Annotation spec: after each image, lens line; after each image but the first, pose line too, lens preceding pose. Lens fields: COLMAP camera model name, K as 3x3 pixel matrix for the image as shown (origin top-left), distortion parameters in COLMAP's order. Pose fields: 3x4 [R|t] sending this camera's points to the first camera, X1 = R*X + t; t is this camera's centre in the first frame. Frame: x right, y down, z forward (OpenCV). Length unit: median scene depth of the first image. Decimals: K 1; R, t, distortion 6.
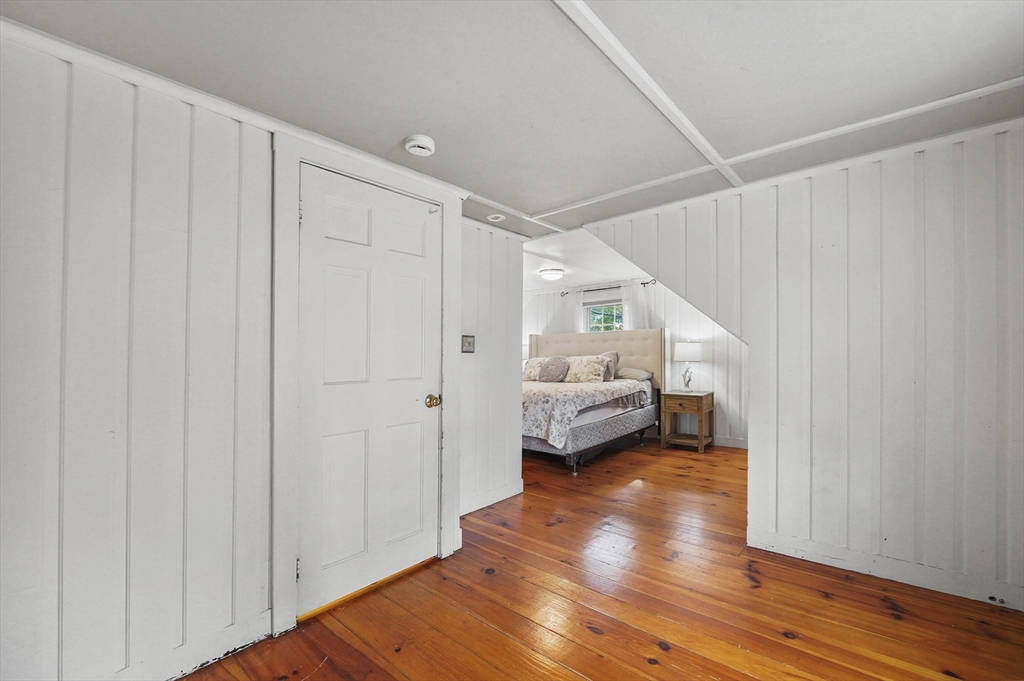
lens RADIAL K [[422.9, 0, 509.0], [0, 422.9, 370.2], [0, 0, 1]] dist [-0.000155, -0.004722]
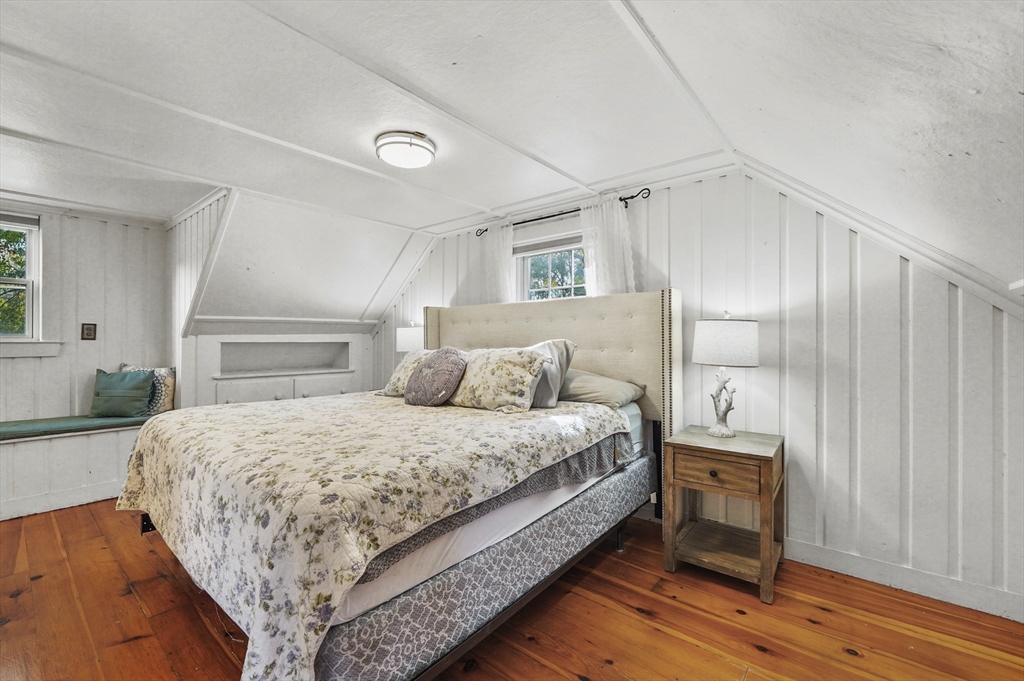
lens RADIAL K [[425.1, 0, 512.7], [0, 425.1, 337.1], [0, 0, 1]] dist [-0.001400, -0.004850]
pose [[0.999279, 0.014195, 0.035225, 0.186211], [-0.012564, 0.998857, -0.046110, -0.025969], [-0.035839, 0.045635, 0.998315, 0.560428]]
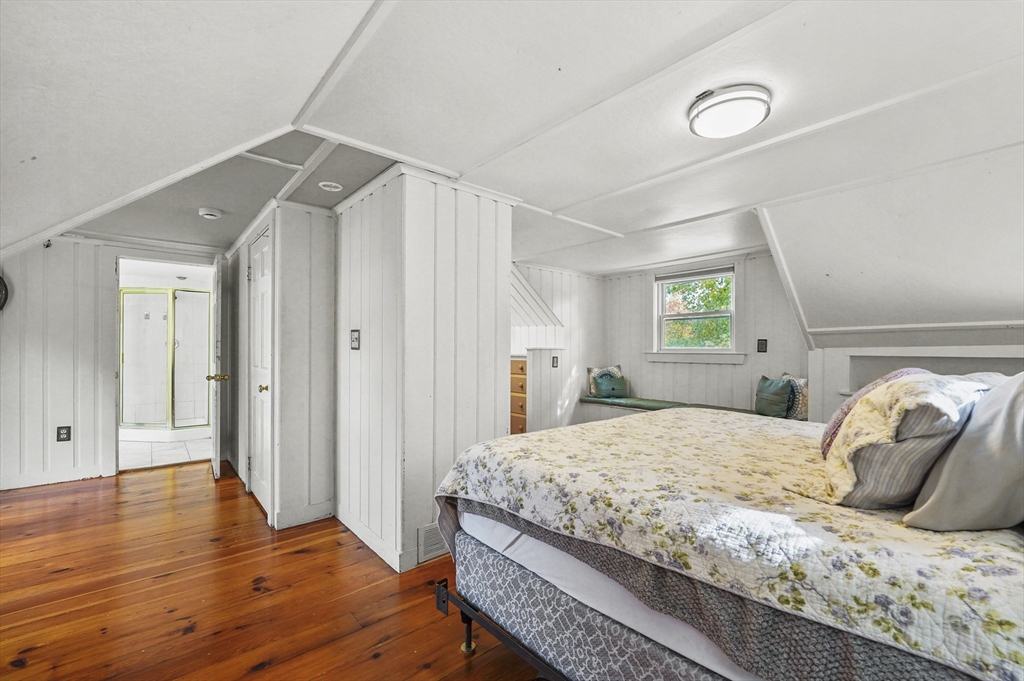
lens RADIAL K [[421.4, 0, 512.4], [0, 421.4, 348.2], [0, 0, 1]] dist [-0.001498, -0.004881]
pose [[-0.123318, 0.009811, -0.992319, 0.437293], [-0.042430, 0.998985, 0.015150, -0.043321], [0.991460, 0.043972, -0.122777, 0.855113]]
